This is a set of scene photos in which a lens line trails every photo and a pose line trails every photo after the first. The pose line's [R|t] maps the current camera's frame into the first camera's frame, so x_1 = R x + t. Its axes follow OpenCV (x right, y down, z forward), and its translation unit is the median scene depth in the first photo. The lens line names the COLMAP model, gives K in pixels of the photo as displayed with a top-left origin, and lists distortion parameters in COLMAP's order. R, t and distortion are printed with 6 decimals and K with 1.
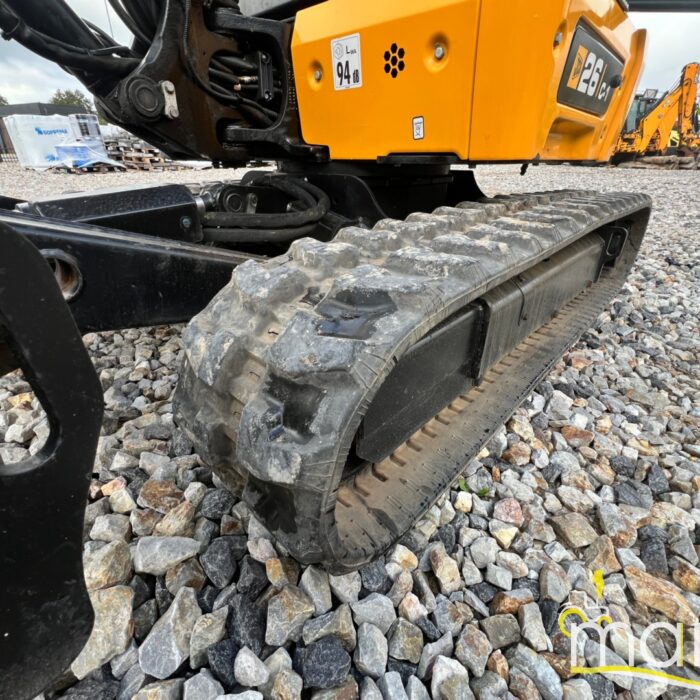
lens RADIAL K [[373.0, 0, 349.5], [0, 373.0, 350.4], [0, 0, 1]] dist [-0.004308, 0.001269]
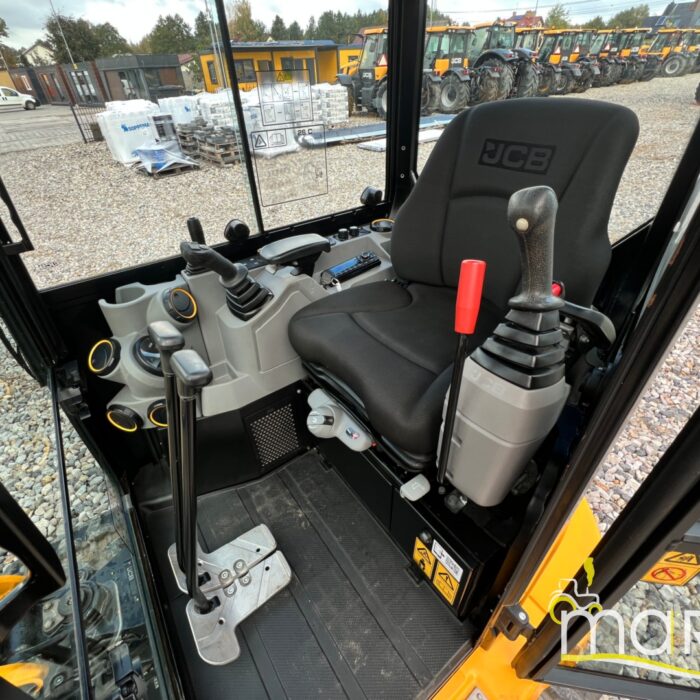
lens RADIAL K [[372.3, 0, 349.3], [0, 372.3, 349.5], [0, 0, 1]] dist [-0.002527, 0.001309]
pose [[0.974666, 0.092972, -0.203429, 0.557669], [-0.058326, 0.983695, 0.170121, -2.076293], [0.215928, -0.153946, 0.964197, 0.337821]]
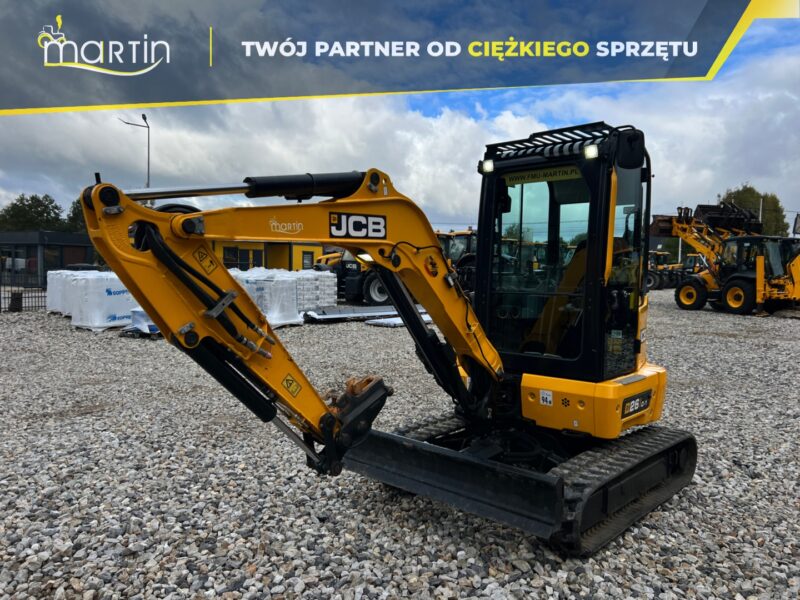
lens RADIAL K [[601.1, 0, 399.6], [0, 601.1, 303.1], [0, 0, 1]] dist [0.042297, -0.033986]
pose [[0.999928, 0.009029, -0.007911, -1.174703], [-0.011505, 0.908881, -0.416897, 0.531052], [0.003426, 0.416958, 0.908919, -3.724714]]
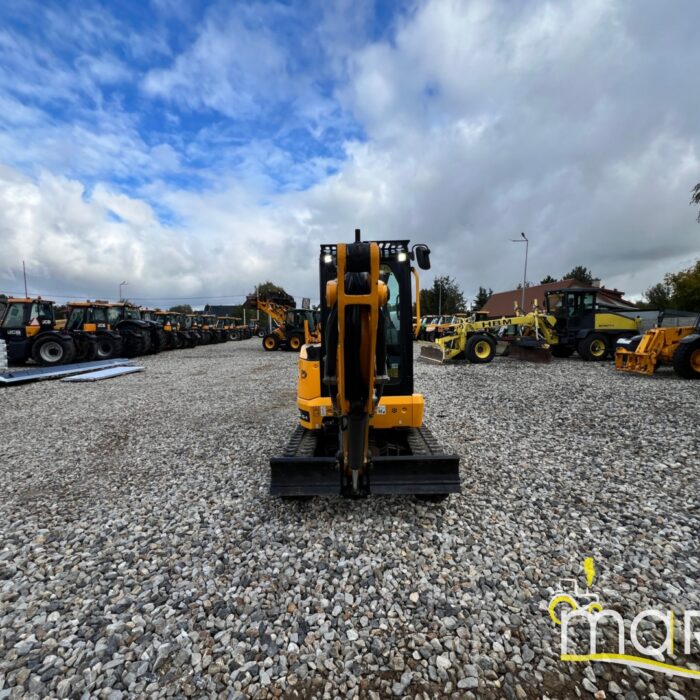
lens RADIAL K [[372.3, 0, 347.7], [0, 372.3, 348.2], [0, 0, 1]] dist [-0.002527, 0.001309]
pose [[0.748157, -0.053493, 0.661362, -3.469998], [0.328812, 0.895639, -0.299522, -0.248008], [-0.576319, 0.441553, 0.687667, -2.330025]]
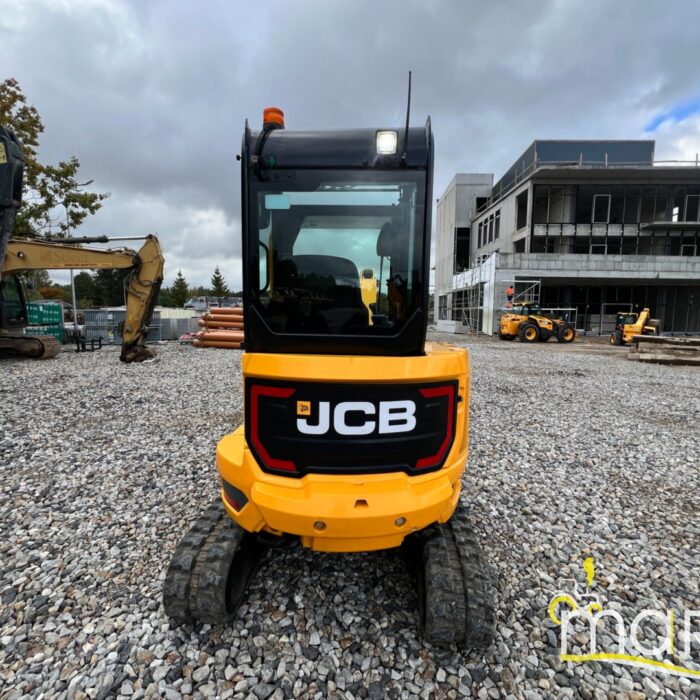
lens RADIAL K [[372.3, 0, 349.2], [0, 372.3, 350.1], [0, 0, 1]] dist [-0.002527, 0.001309]
pose [[-0.790183, 0.045701, -0.611165, 1.951607], [-0.304182, 0.836476, 0.455830, -3.123043], [0.532056, 0.546095, -0.647068, 3.164461]]
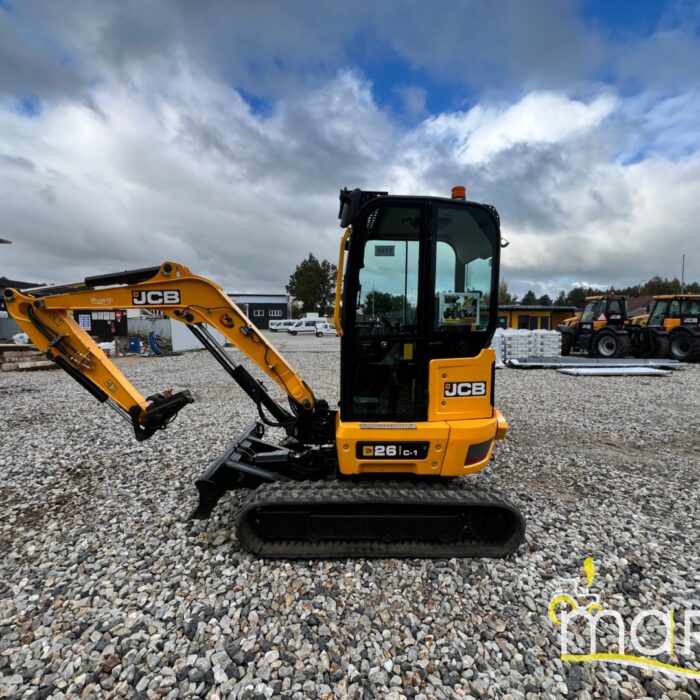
lens RADIAL K [[372.3, 0, 349.6], [0, 372.3, 350.9], [0, 0, 1]] dist [-0.002527, 0.001309]
pose [[0.687139, 0.044524, -0.725160, 2.697100], [-0.342268, 0.900259, -0.269047, -0.584122], [0.640853, 0.433072, 0.633842, -1.490964]]
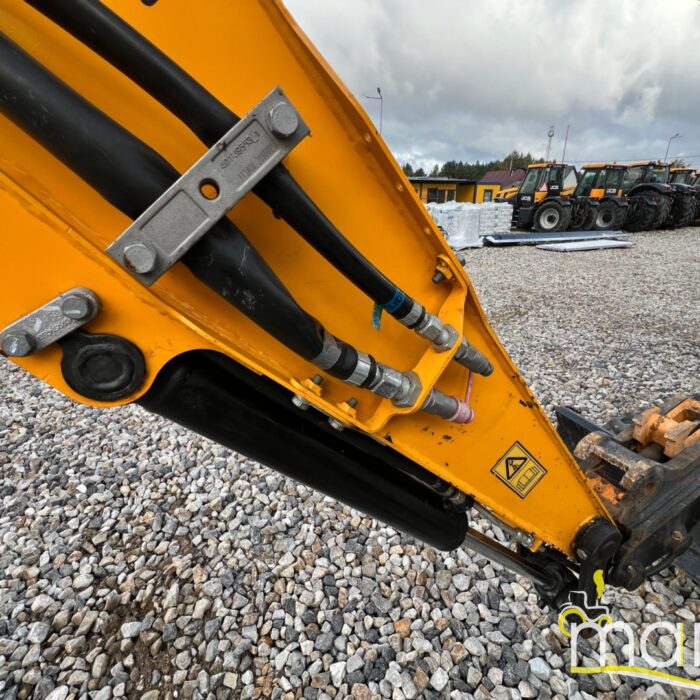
lens RADIAL K [[373.0, 0, 349.4], [0, 373.0, 351.3], [0, 0, 1]] dist [-0.004308, 0.001269]
pose [[0.884138, 0.157437, -0.439901, -1.813230], [-0.206264, 0.976325, -0.065143, -0.556276], [0.419231, 0.148331, 0.895680, -1.252787]]
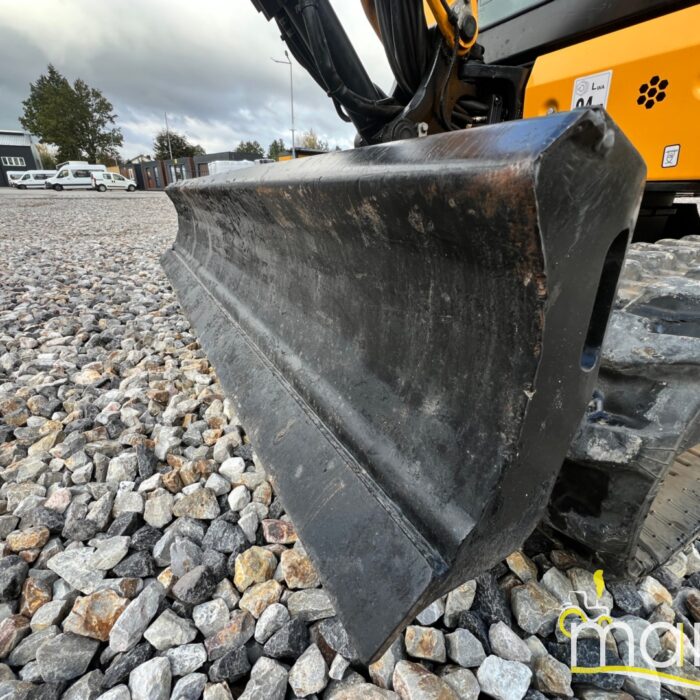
lens RADIAL K [[373.0, 0, 349.3], [0, 373.0, 350.1], [0, 0, 1]] dist [-0.004308, 0.001269]
pose [[0.947811, 0.127683, -0.292151, -0.272322], [-0.152184, 0.986365, -0.062638, 0.096844], [0.280170, 0.103830, 0.954319, -0.116637]]
